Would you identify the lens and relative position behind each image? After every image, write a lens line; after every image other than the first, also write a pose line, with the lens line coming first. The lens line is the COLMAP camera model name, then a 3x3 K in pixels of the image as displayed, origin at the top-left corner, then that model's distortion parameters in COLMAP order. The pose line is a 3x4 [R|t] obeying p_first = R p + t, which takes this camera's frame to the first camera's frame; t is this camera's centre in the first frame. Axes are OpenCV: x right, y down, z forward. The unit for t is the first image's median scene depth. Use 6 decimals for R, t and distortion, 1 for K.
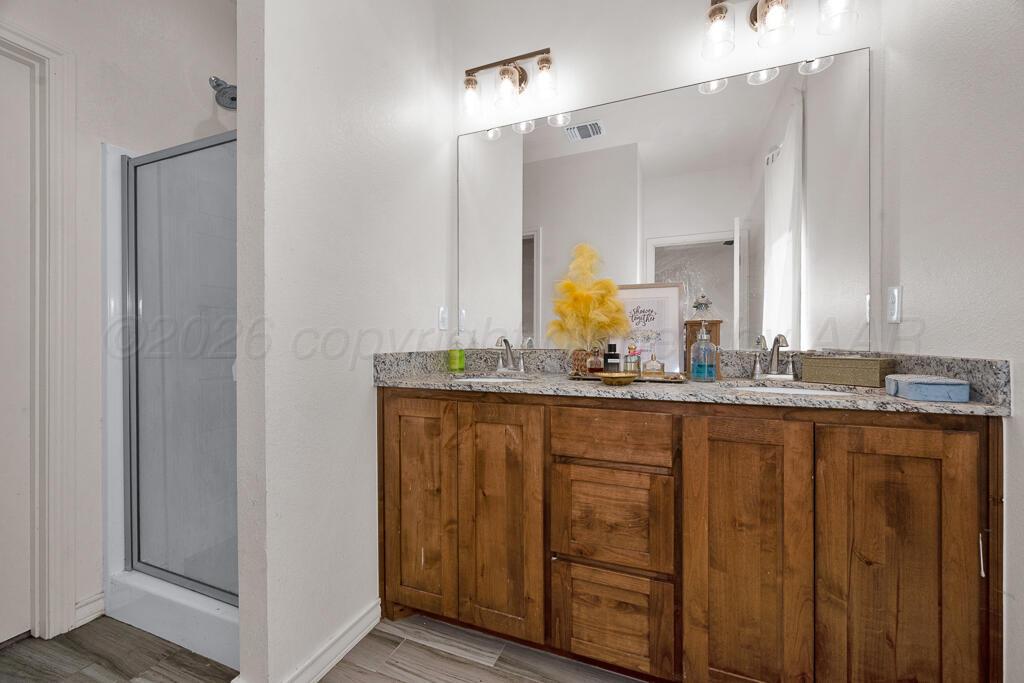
lens RADIAL K [[405.8, 0, 512.7], [0, 405.8, 340.6], [0, 0, 1]] dist [-0.007653, -0.000187]
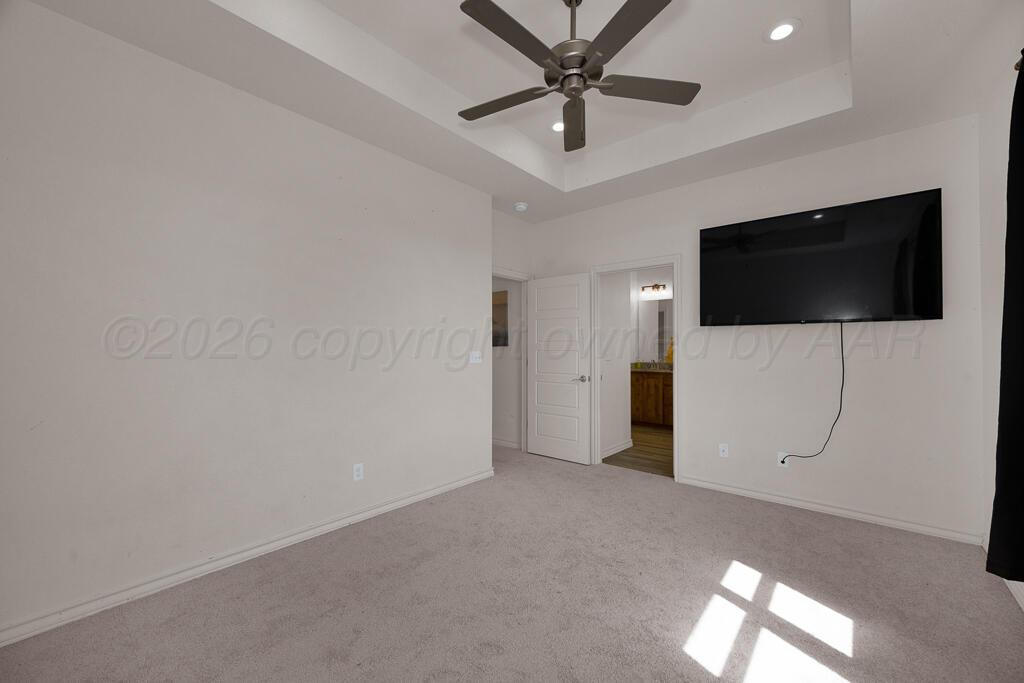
lens RADIAL K [[405.8, 0, 509.3], [0, 405.8, 346.4], [0, 0, 1]] dist [-0.007653, -0.000187]
pose [[0.945540, -0.002839, -0.325494, -0.076983], [-0.000272, 0.999955, -0.009514, -0.125678], [0.325506, 0.009084, 0.945496, -4.006151]]
